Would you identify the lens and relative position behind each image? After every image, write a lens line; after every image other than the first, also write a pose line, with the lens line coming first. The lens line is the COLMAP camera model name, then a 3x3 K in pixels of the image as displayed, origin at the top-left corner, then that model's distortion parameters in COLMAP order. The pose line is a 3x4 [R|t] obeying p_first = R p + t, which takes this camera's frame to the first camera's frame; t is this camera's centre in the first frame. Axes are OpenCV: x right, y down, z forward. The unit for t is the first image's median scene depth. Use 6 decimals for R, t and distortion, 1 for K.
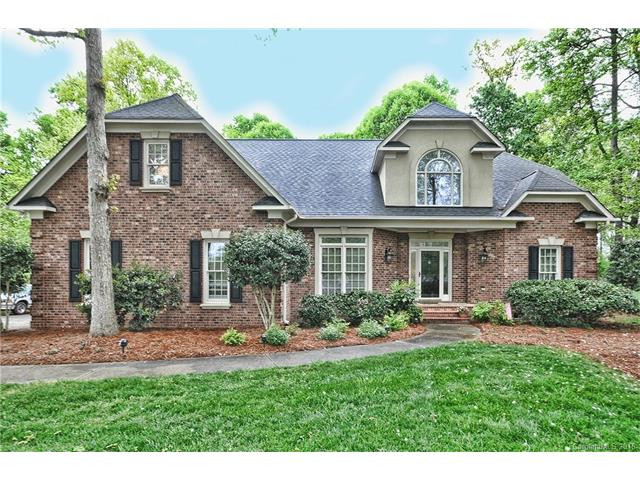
lens RADIAL K [[329.1, 0, 316.5], [0, 329.1, 263.9], [0, 0, 1]] dist [-0.001388, 0.001267]
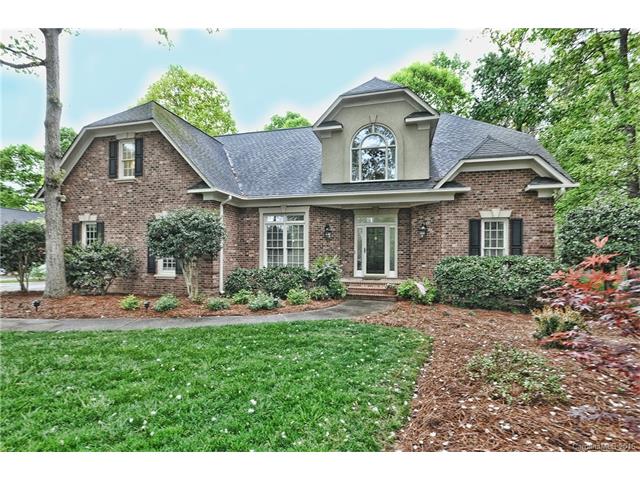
lens RADIAL K [[291.5, 0, 320.3], [0, 291.5, 241.4], [0, 0, 1]] dist [-0.002399, 0.001286]
pose [[0.970715, -0.005948, -0.240161, 0.440973], [0.004095, 0.999958, -0.008213, 0.012490], [0.240199, 0.006989, 0.970698, 0.115427]]
